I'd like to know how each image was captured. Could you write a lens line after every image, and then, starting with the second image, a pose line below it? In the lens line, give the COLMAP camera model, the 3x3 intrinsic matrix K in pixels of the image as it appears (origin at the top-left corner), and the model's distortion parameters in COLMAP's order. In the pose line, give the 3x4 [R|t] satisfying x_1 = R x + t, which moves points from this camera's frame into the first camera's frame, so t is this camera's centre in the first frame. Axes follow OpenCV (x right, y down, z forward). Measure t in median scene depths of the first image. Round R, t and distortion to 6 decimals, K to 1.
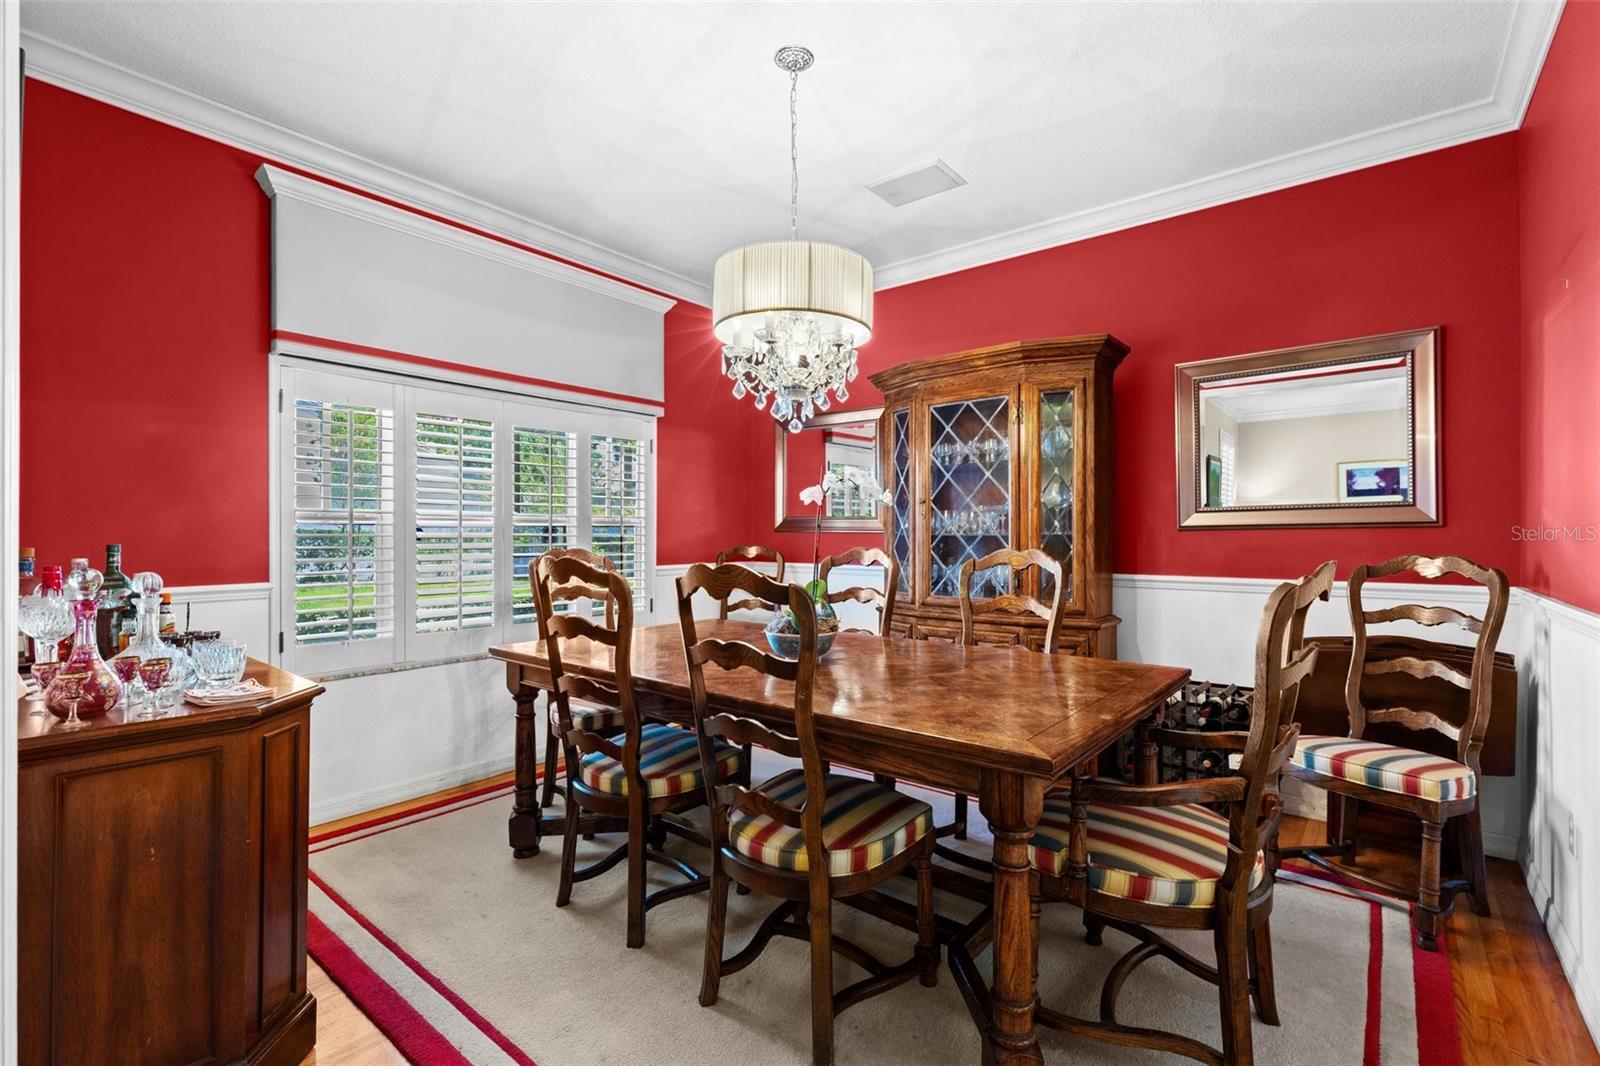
lens RADIAL K [[715.6, 0, 805.4], [0, 715.6, 536.4], [0, 0, 1]] dist [0.000790, 0.000014]
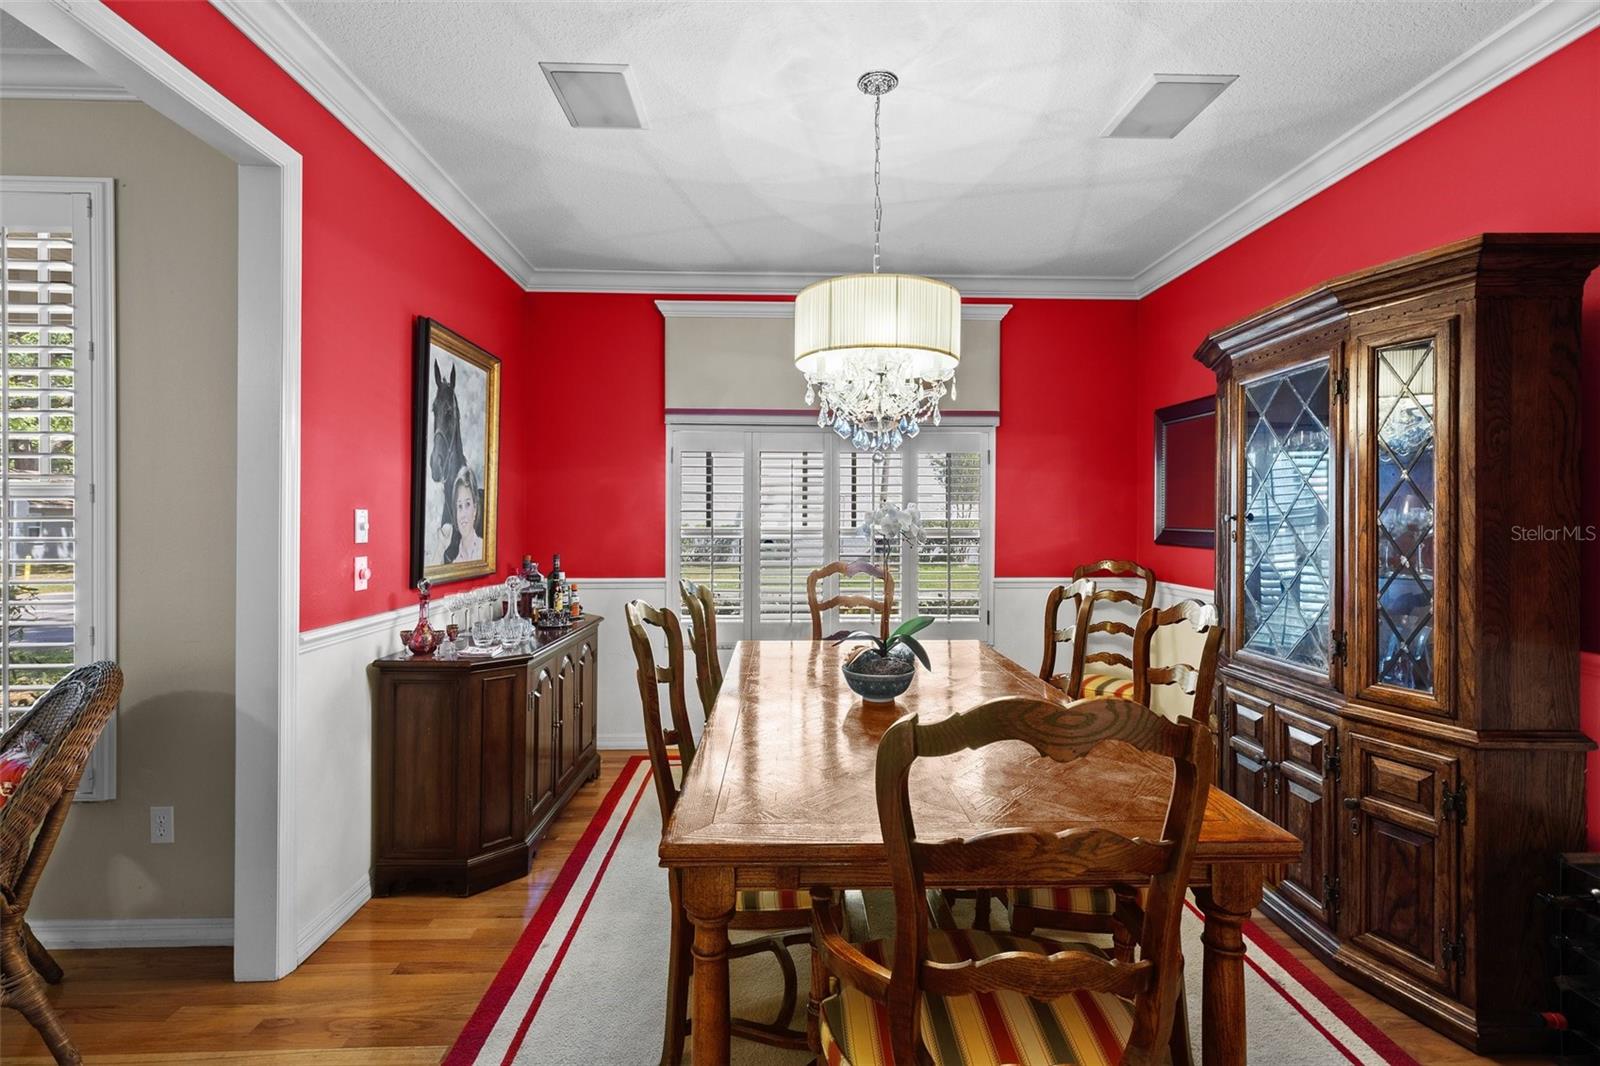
lens RADIAL K [[715.6, 0, 803.2], [0, 715.6, 521.4], [0, 0, 1]] dist [0.000790, 0.000014]
pose [[0.656062, 0.005879, -0.754684, 0.539479], [-0.004924, 0.999982, 0.003509, -0.057356], [0.754691, 0.001413, 0.656079, 0.230789]]
